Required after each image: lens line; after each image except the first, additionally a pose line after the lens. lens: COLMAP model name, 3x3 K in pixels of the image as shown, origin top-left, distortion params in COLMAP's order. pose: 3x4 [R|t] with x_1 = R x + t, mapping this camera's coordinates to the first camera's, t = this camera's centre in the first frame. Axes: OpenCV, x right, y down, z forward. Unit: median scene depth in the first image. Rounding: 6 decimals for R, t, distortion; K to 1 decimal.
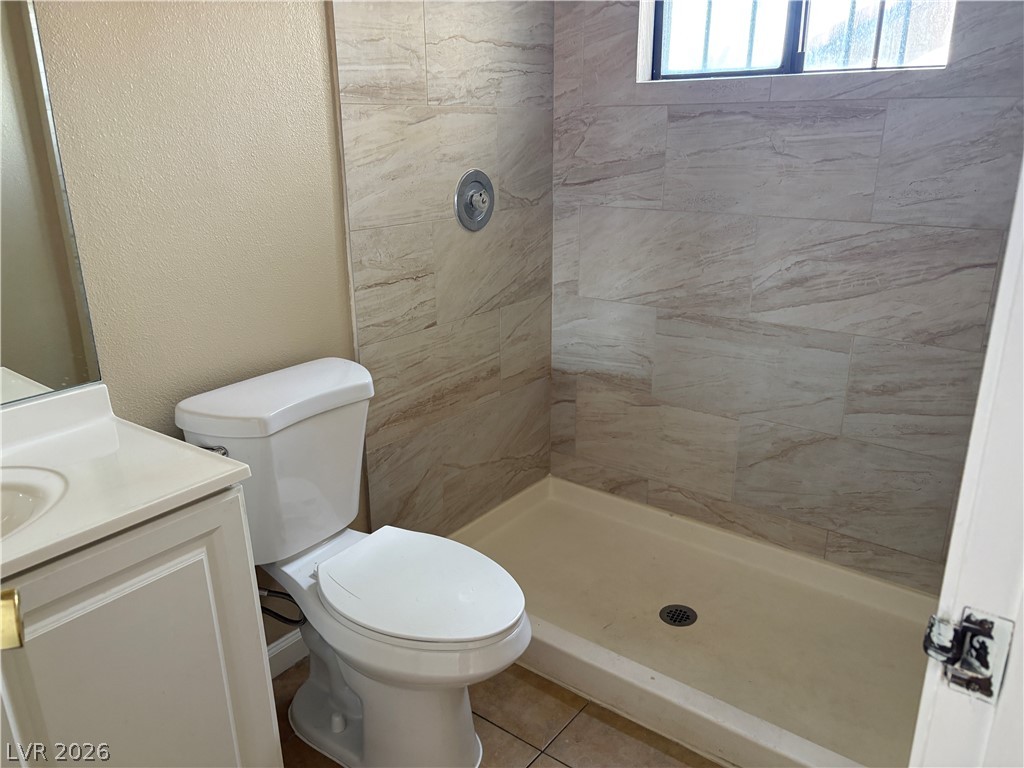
lens RADIAL K [[771.9, 0, 516.9], [0, 771.9, 383.8], [0, 0, 1]] dist [0.014627, -0.006904]
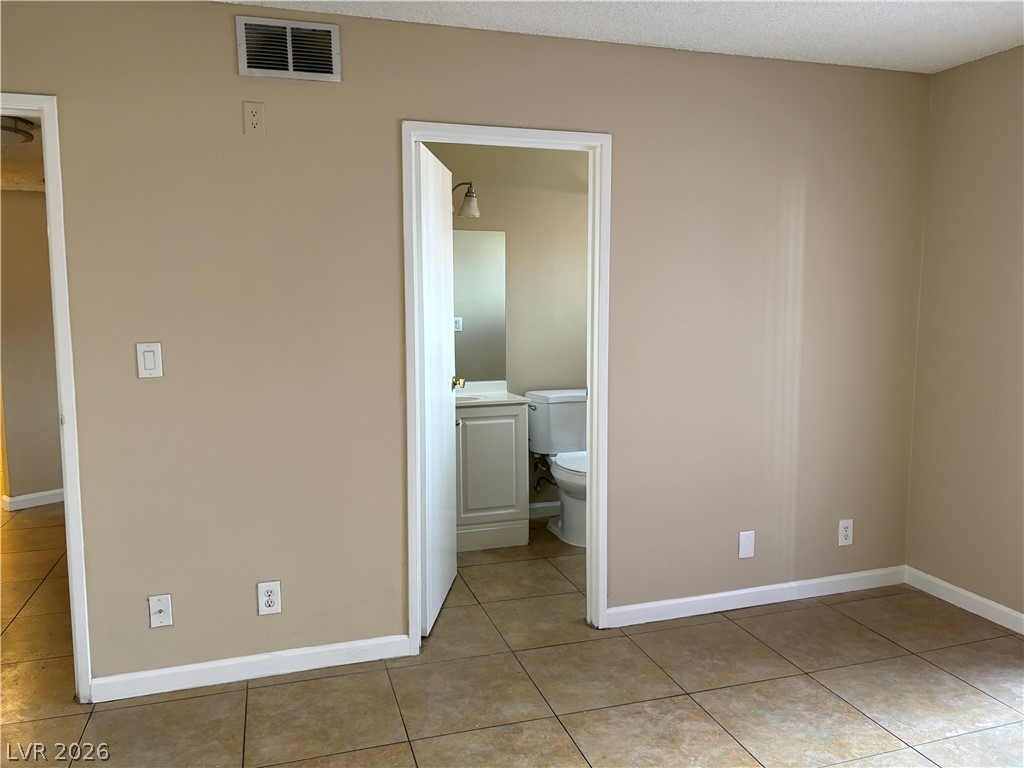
lens RADIAL K [[773.0, 0, 512.0], [0, 773.0, 384.0], [0, 0, 1]] dist [0.005216, -0.000030]
pose [[0.819772, 0.078478, -0.567288, 0.660306], [-0.193482, 0.970275, -0.145368, 0.238065], [0.539017, 0.228929, 0.810588, -0.799072]]
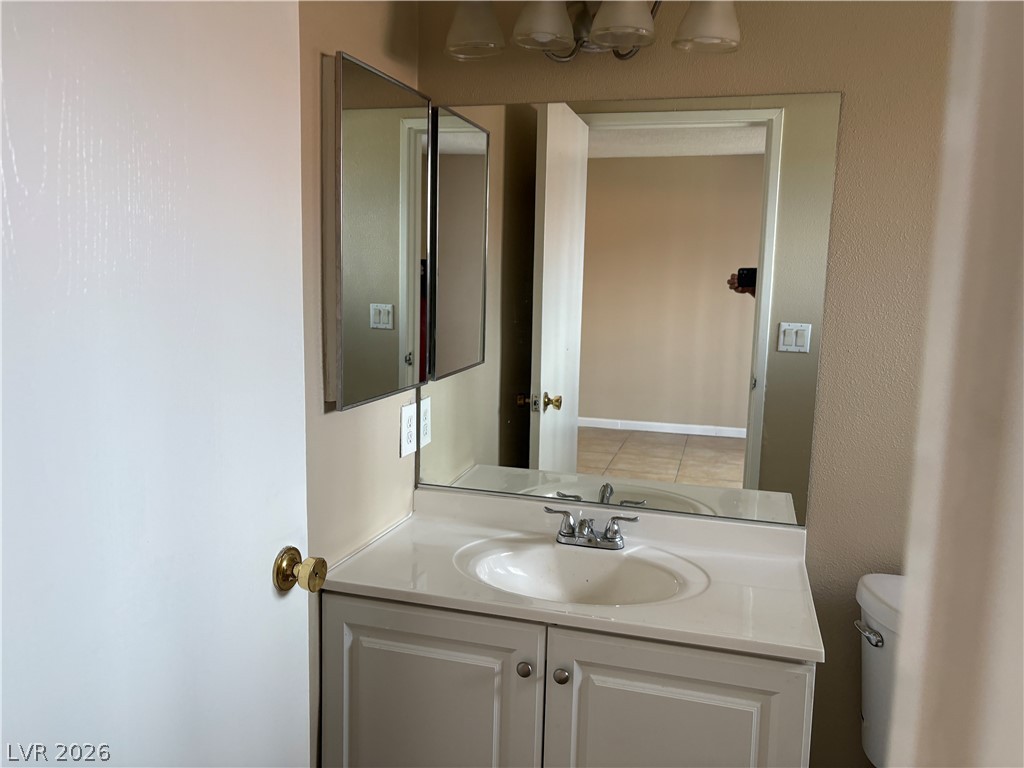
lens RADIAL K [[779.6, 0, 521.4], [0, 779.6, 383.7], [0, 0, 1]] dist [0.006275, -0.004752]
pose [[0.358483, 0.158253, -0.920025, 0.158762], [-0.325584, 0.944840, 0.035659, -0.053372], [0.874920, 0.286762, 0.390234, 0.075856]]
